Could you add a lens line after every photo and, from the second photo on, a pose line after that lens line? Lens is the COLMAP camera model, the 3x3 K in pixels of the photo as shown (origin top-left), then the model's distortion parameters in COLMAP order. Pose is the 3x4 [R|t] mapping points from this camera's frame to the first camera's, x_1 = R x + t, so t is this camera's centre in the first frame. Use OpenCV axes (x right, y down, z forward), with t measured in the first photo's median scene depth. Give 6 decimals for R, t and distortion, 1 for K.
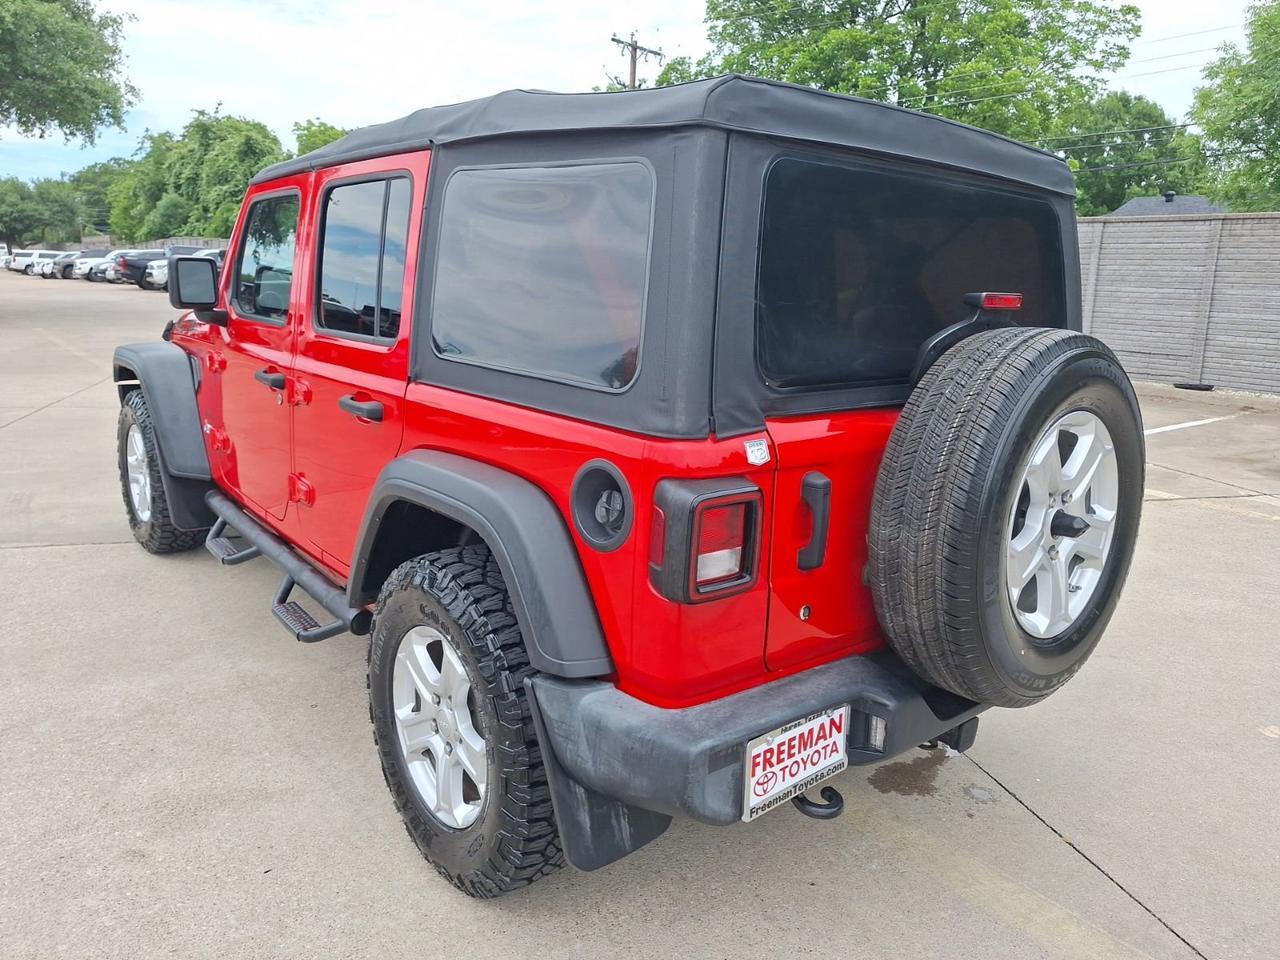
lens RADIAL K [[902.8, 0, 651.4], [0, 902.8, 473.1], [0, 0, 1]] dist [0.045726, -0.041281]
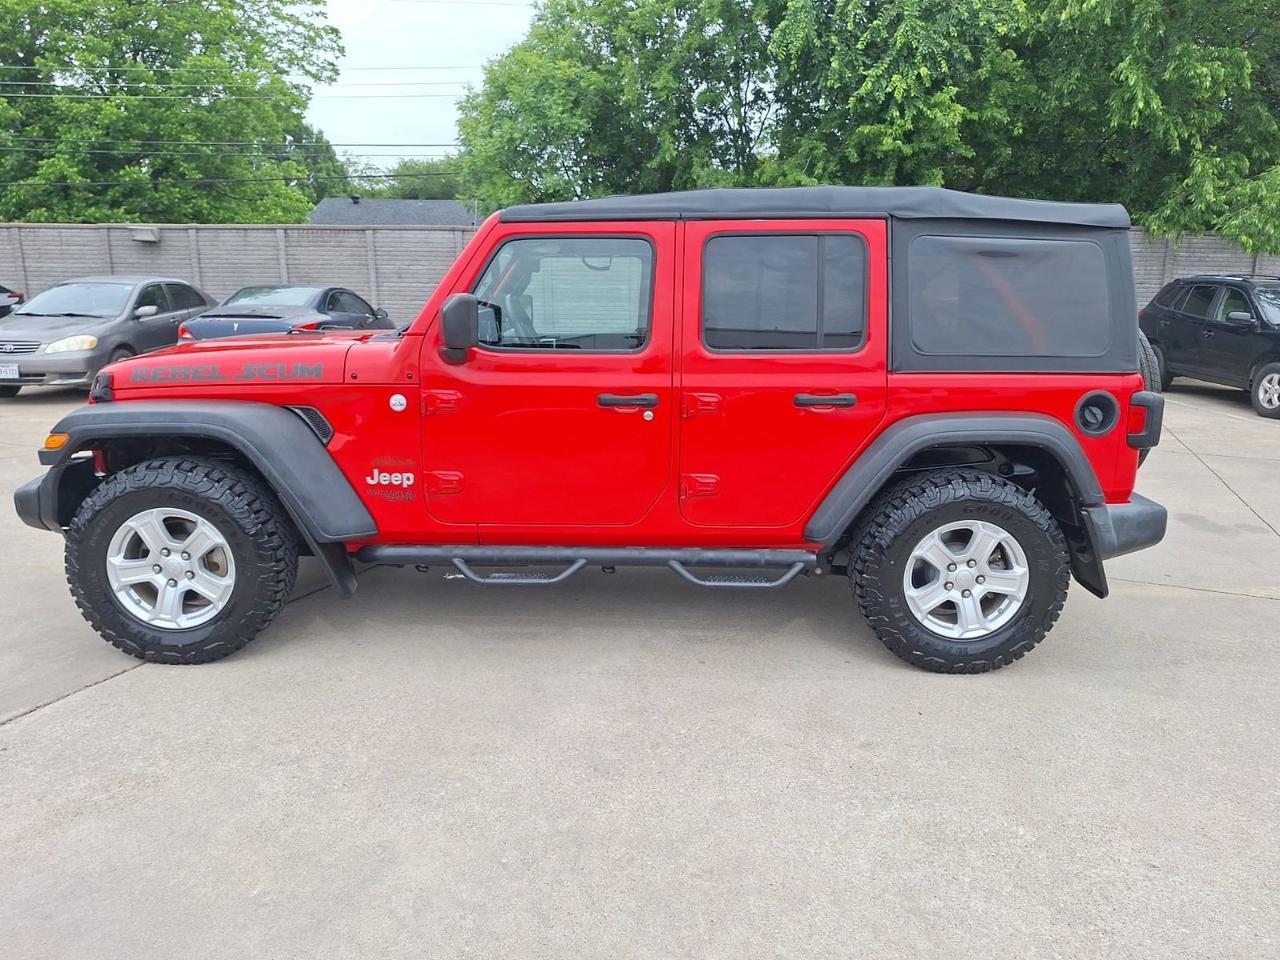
lens RADIAL K [[902.8, 0, 632.9], [0, 902.8, 473.5], [0, 0, 1]] dist [0.045726, -0.041281]
pose [[0.653195, -0.185359, 0.734151, -1.790391], [0.178944, 0.979898, 0.088194, -0.156605], [-0.735741, 0.073764, 0.673234, 0.335945]]
